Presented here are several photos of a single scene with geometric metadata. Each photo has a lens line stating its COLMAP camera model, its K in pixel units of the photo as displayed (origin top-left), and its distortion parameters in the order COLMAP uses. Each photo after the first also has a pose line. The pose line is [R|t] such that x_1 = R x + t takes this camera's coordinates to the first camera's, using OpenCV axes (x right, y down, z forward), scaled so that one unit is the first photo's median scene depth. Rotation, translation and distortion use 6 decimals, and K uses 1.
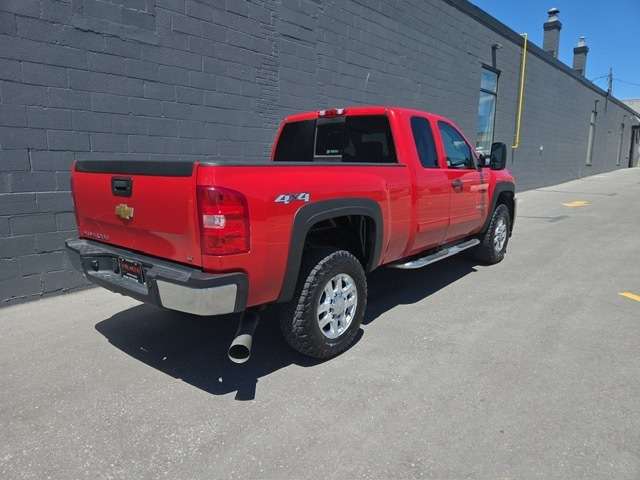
lens RADIAL K [[436.5, 0, 320.0], [0, 436.5, 240.0], [0, 0, 1]] dist [0.007664, 0.000901]
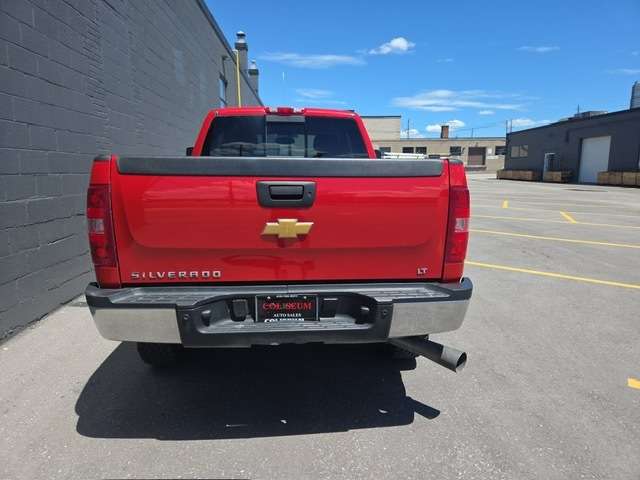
lens RADIAL K [[436.5, 0, 320.0], [0, 436.5, 240.0], [0, 0, 1]] dist [0.007664, 0.000901]
pose [[0.717034, -0.115812, 0.687350, -0.575198], [0.126304, 0.991364, 0.035278, -0.040612], [-0.685499, 0.061519, 0.725470, 0.287439]]
